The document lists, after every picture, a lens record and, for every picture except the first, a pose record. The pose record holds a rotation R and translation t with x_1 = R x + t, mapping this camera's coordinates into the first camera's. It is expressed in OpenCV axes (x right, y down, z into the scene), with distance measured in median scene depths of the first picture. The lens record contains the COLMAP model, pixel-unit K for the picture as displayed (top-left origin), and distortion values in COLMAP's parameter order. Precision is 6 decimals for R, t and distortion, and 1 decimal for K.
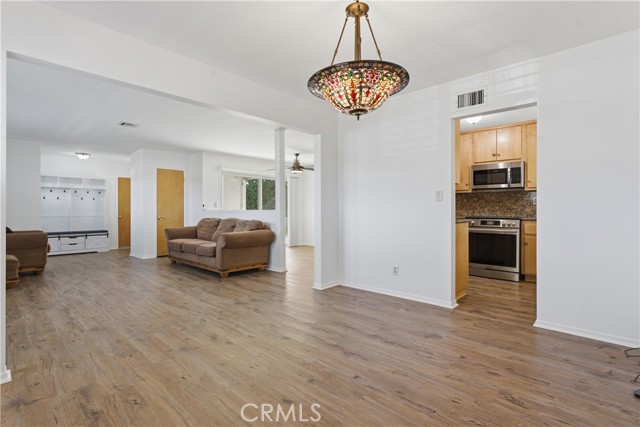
lens RADIAL K [[305.2, 0, 318.7], [0, 305.2, 211.3], [0, 0, 1]] dist [0.000571, 0.000043]
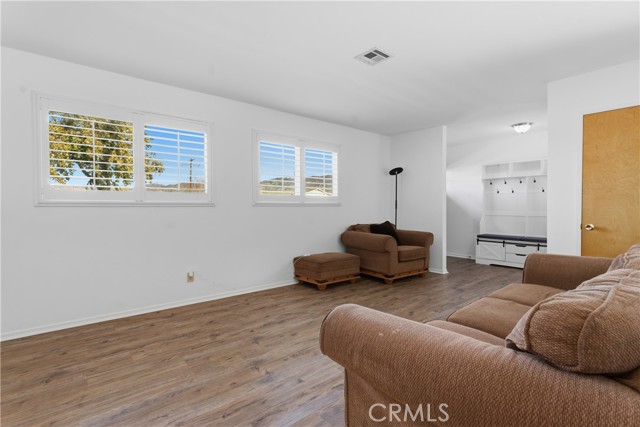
lens RADIAL K [[305.2, 0, 318.7], [0, 305.2, 211.3], [0, 0, 1]] dist [0.000571, 0.000043]
pose [[-0.134924, 0.020082, -0.990652, -0.040114], [0.000841, 0.999797, 0.020153, -0.011609], [0.990856, 0.001886, -0.134913, 0.780109]]
